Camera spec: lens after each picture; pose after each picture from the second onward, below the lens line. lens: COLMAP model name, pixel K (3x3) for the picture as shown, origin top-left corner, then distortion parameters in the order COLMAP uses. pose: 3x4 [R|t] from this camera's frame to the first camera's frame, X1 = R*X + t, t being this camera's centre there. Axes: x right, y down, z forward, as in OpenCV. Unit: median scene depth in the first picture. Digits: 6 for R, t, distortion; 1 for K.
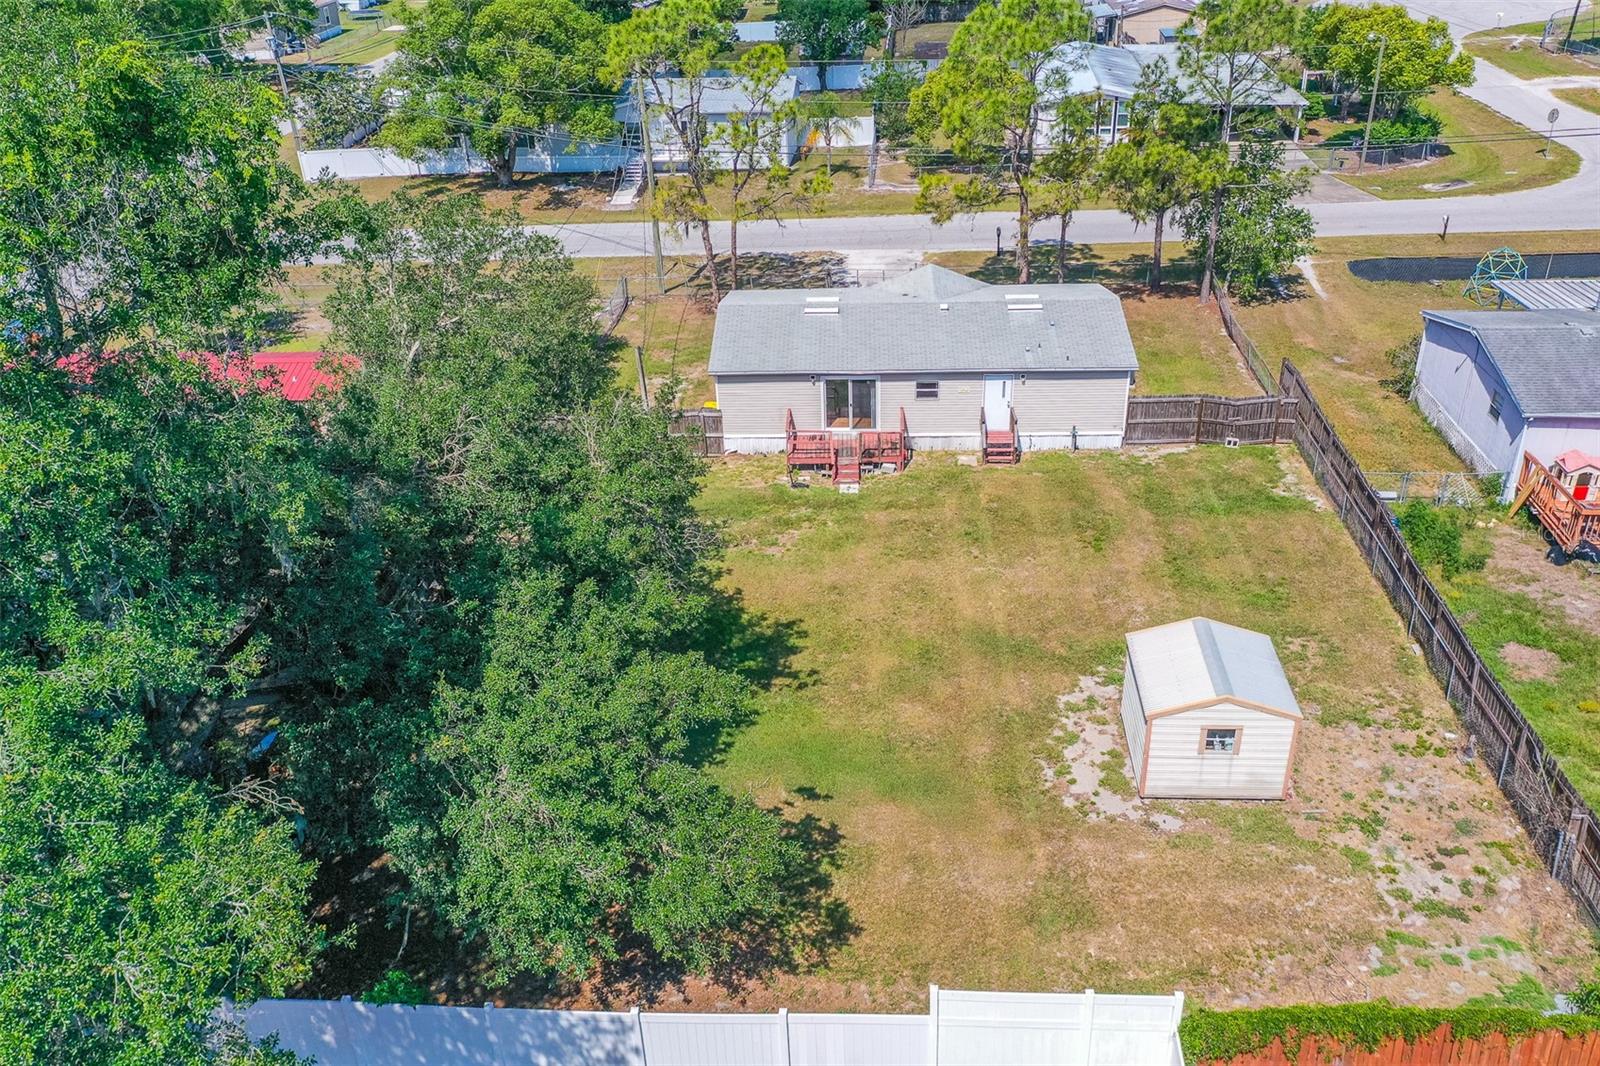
lens RADIAL K [[1274.7, 0, 800.0], [0, 1274.7, 533.0], [0, 0, 1]] dist [0.006600, 0.001949]
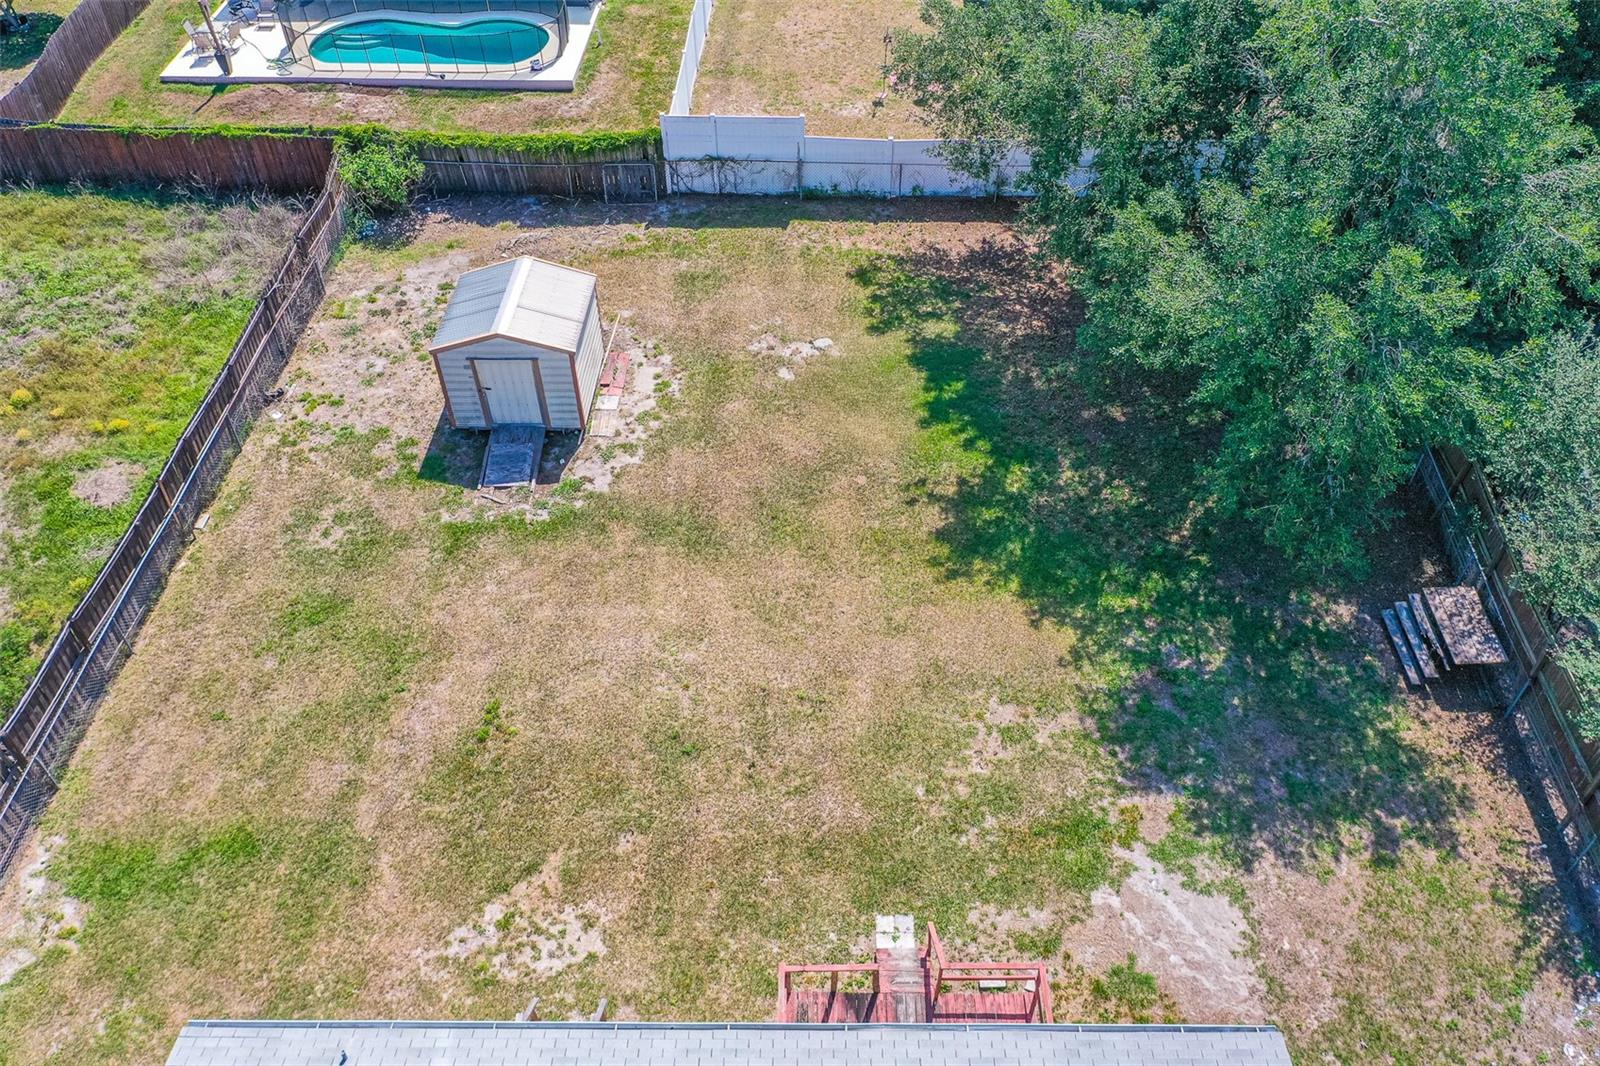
lens RADIAL K [[1271.8, 0, 800.0], [0, 1271.8, 533.0], [0, 0, 1]] dist [0.009925, -0.000165]
pose [[-0.998275, 0.057832, 0.010116, 0.077675], [0.025127, 0.265137, 0.963883, -0.707516], [0.053062, 0.962475, -0.266133, 1.242982]]
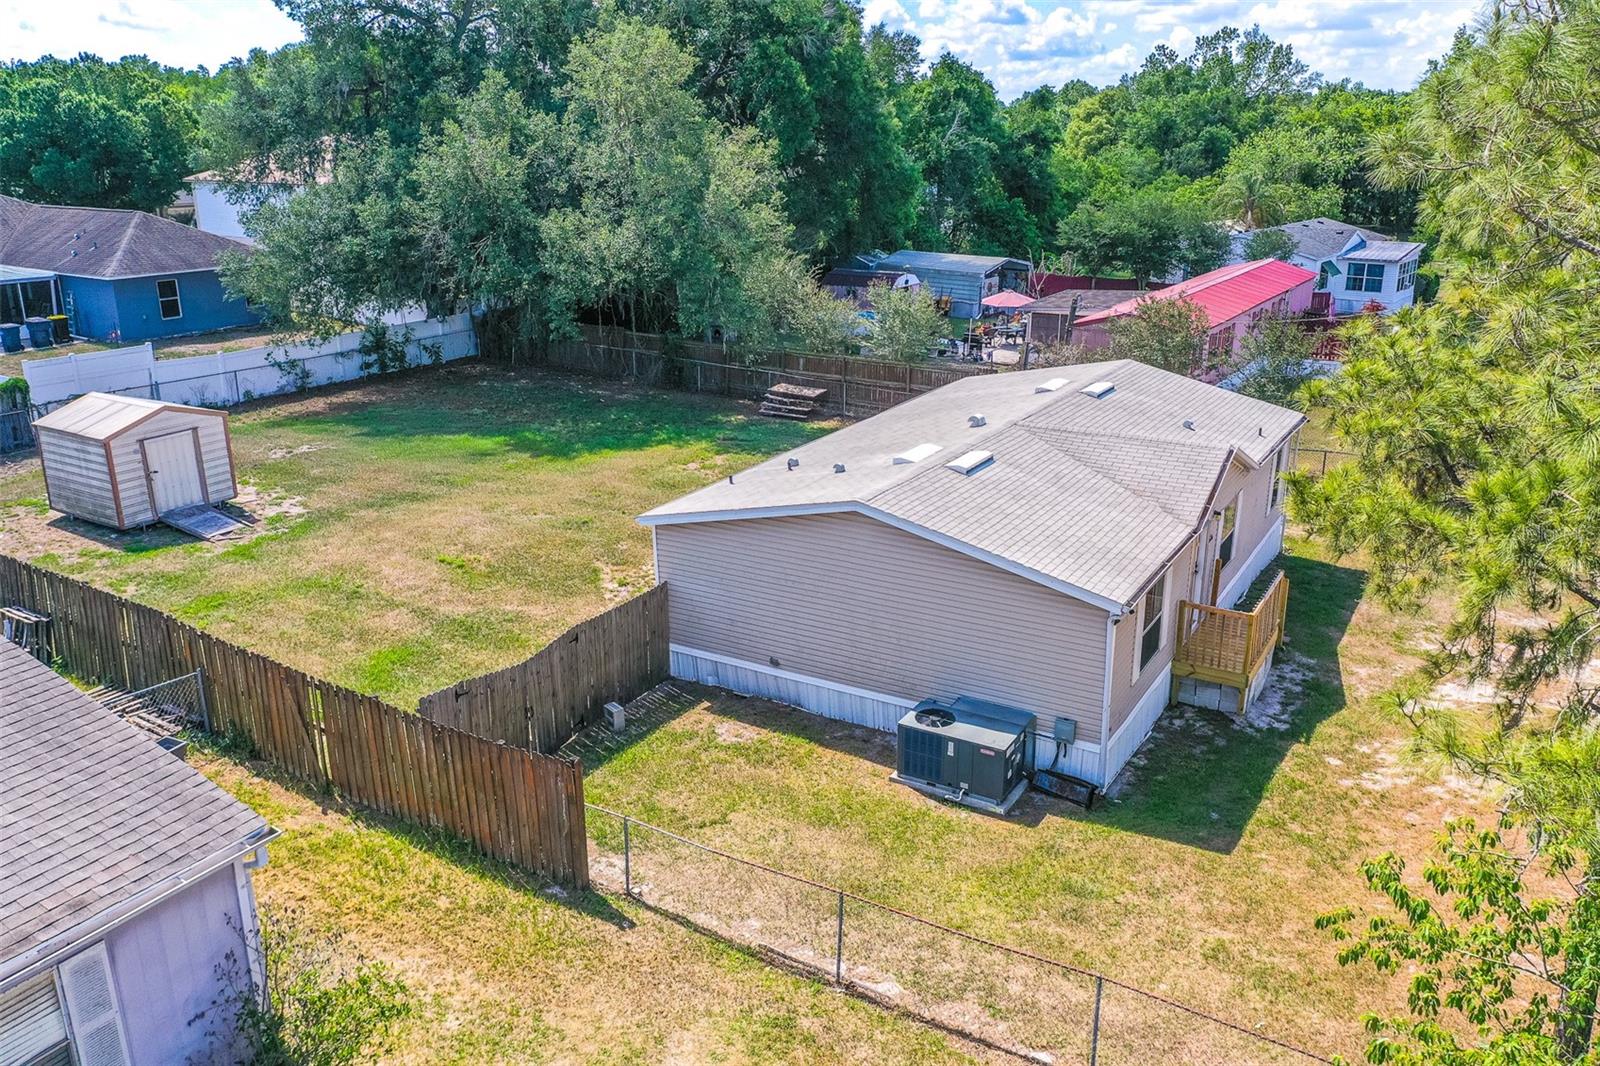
lens RADIAL K [[1259.1, 0, 800.0], [0, 1259.1, 533.0], [0, 0, 1]] dist [0.017629, 0.005748]
pose [[-0.458129, 0.303450, -0.835485, 0.867185], [-0.423731, 0.751702, 0.505368, -0.537006], [0.781390, 0.585545, -0.215795, 1.502137]]
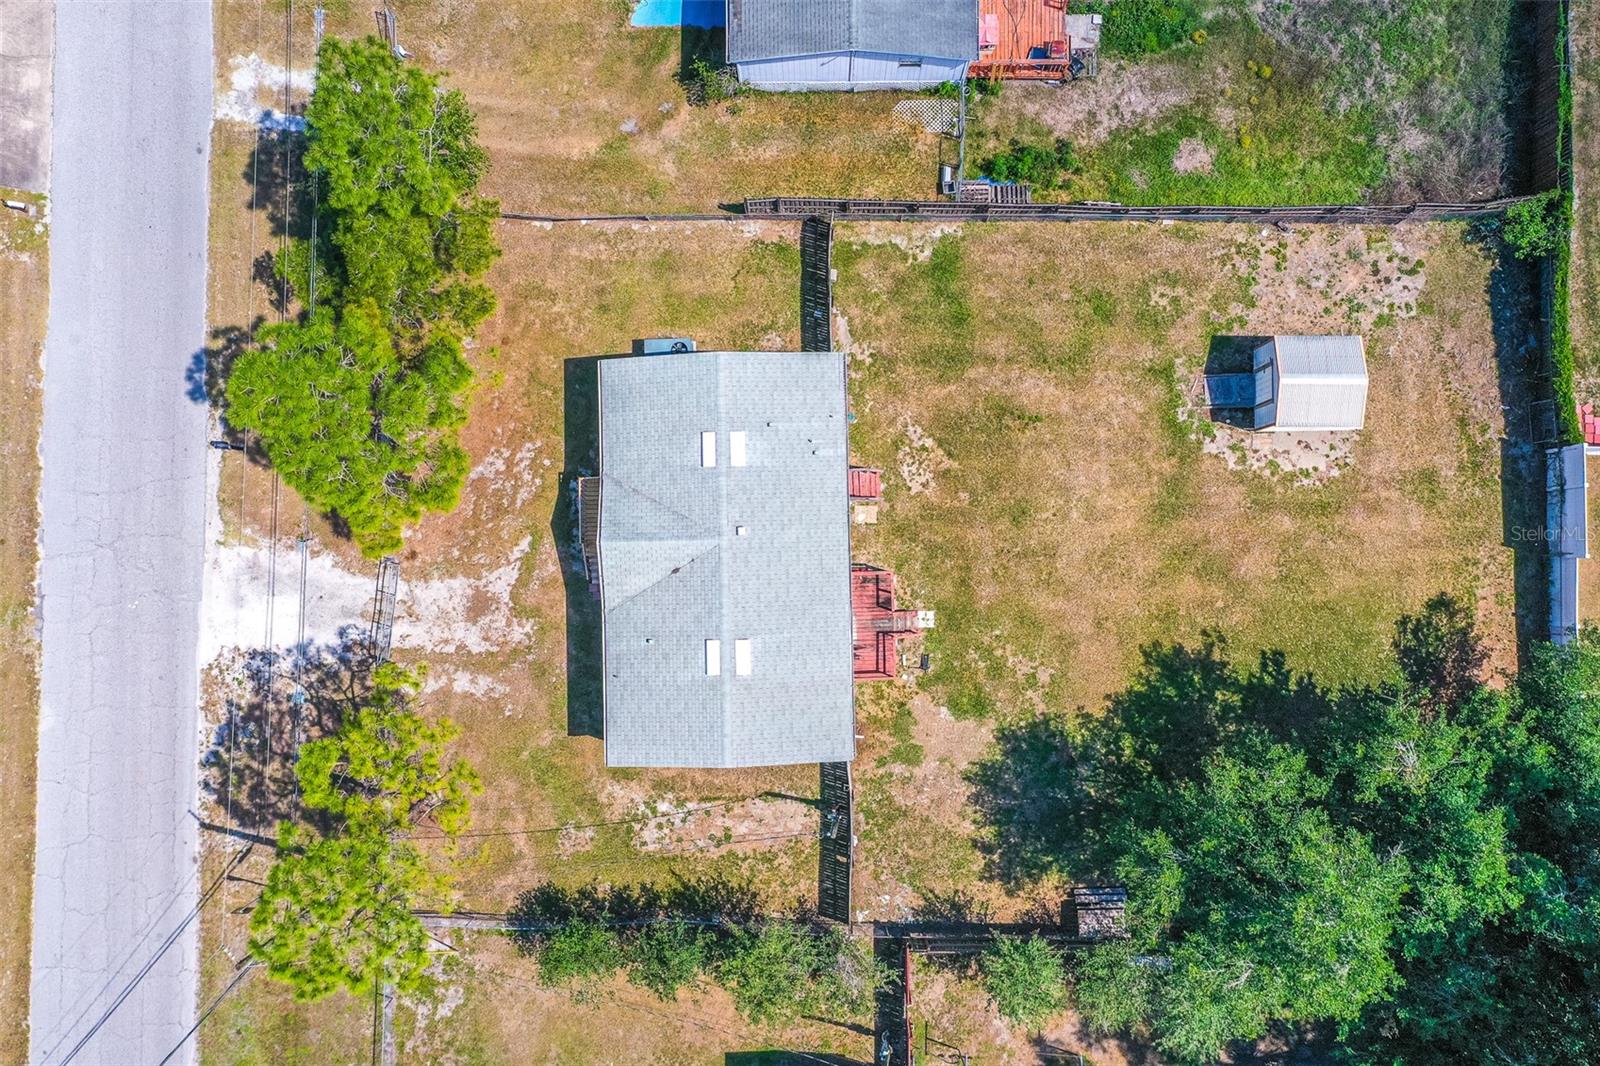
lens RADIAL K [[1259.1, 0, 800.0], [0, 1259.1, 533.0], [0, 0, 1]] dist [0.017629, 0.005748]
pose [[-0.070434, -0.994766, 0.074029, 0.050070], [0.515724, 0.027210, 0.856323, -1.346827], [-0.853855, 0.098493, 0.511108, 0.649337]]
